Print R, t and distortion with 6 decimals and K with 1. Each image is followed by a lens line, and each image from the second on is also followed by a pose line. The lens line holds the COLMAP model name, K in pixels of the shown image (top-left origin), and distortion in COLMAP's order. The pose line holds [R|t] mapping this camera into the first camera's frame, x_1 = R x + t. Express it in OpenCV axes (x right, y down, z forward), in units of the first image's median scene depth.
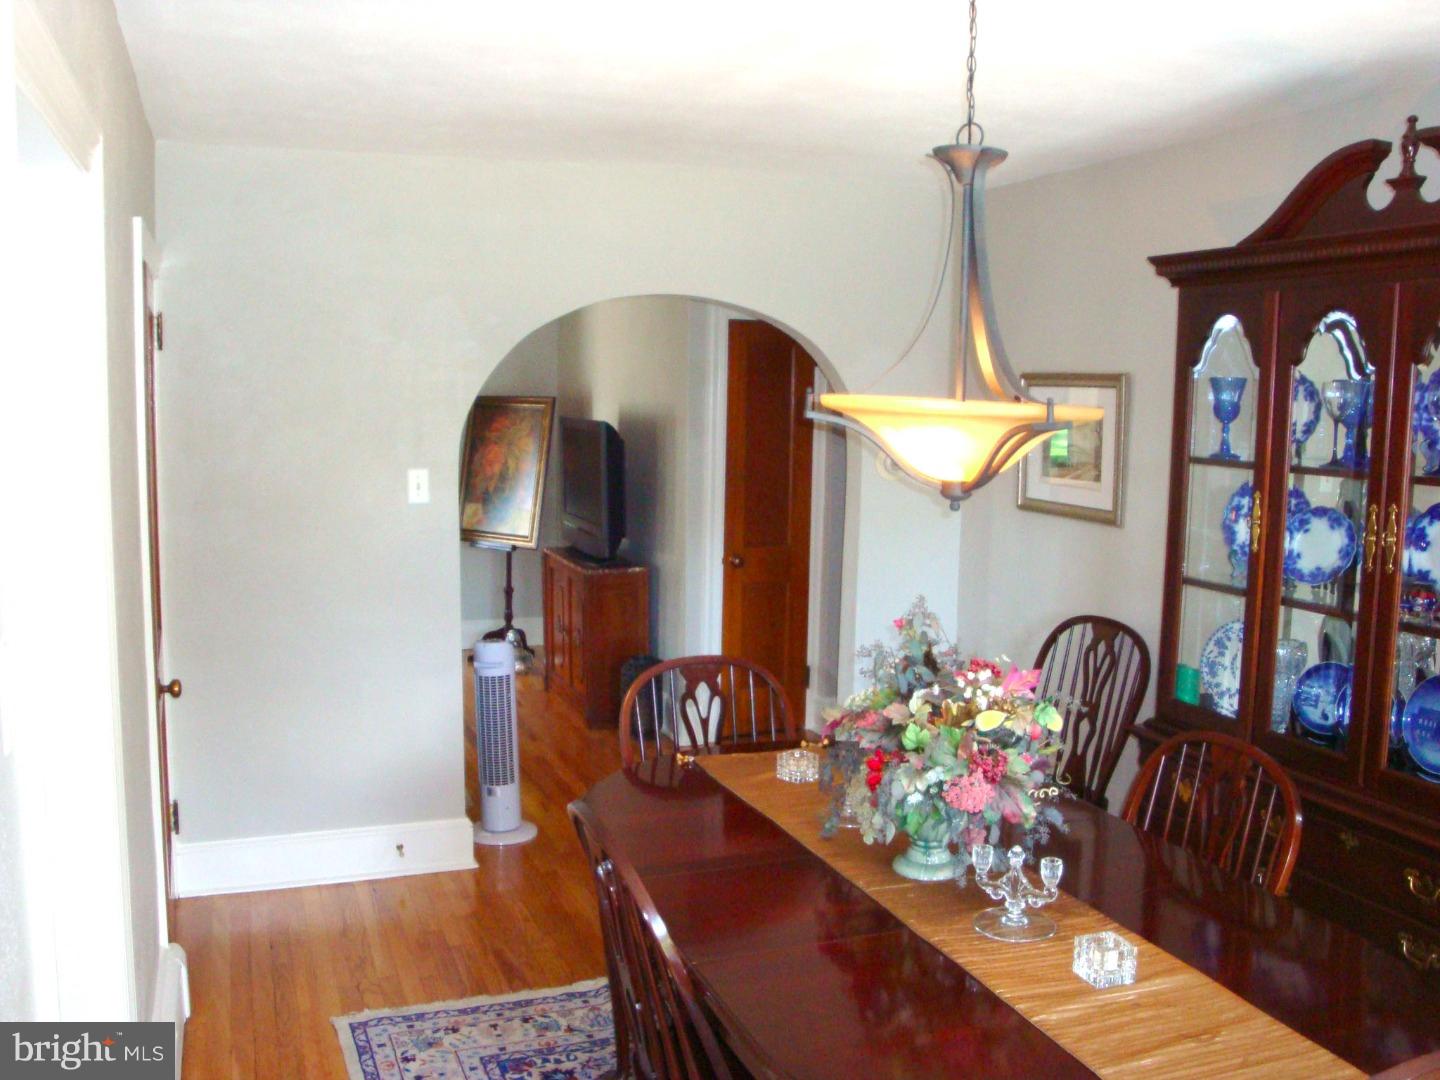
lens RADIAL K [[1295.4, 0, 718.8], [0, 1295.4, 542.0], [0, 0, 1]] dist [-0.129878, 0.027036]
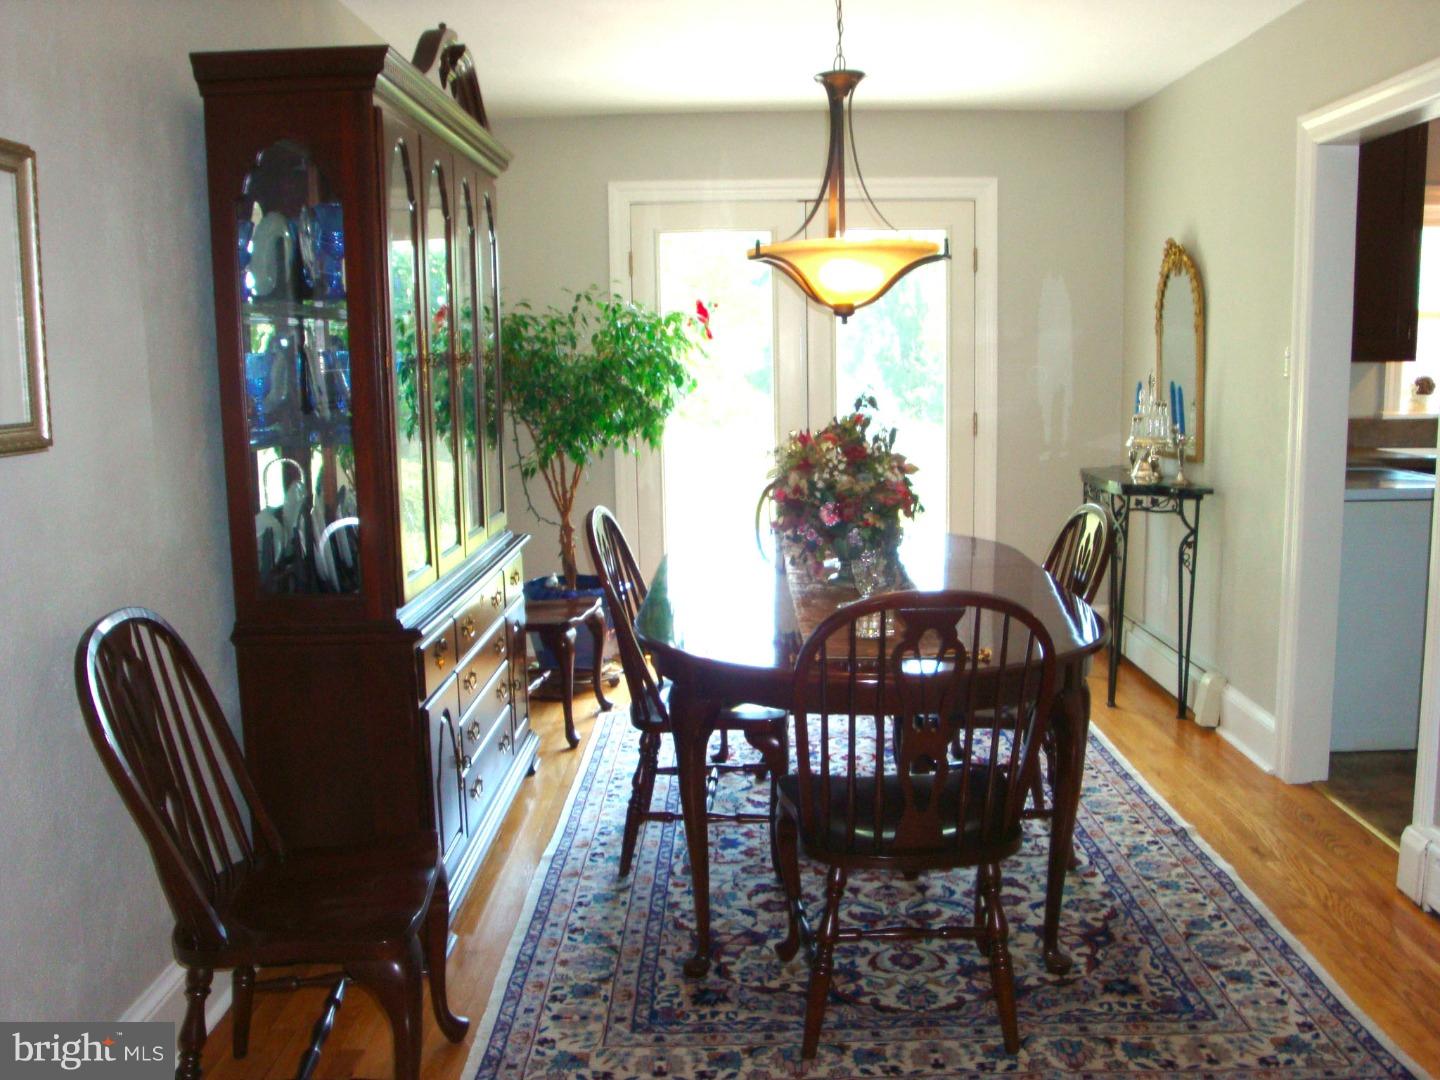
lens RADIAL K [[1295.4, 0, 721.1], [0, 1295.4, 539.2], [0, 0, 1]] dist [-0.129878, 0.027036]
pose [[-0.930872, -0.054989, 0.361184, -0.157463], [0.041372, 0.966383, 0.253755, -0.115760], [-0.362996, 0.251157, -0.897304, 1.709006]]
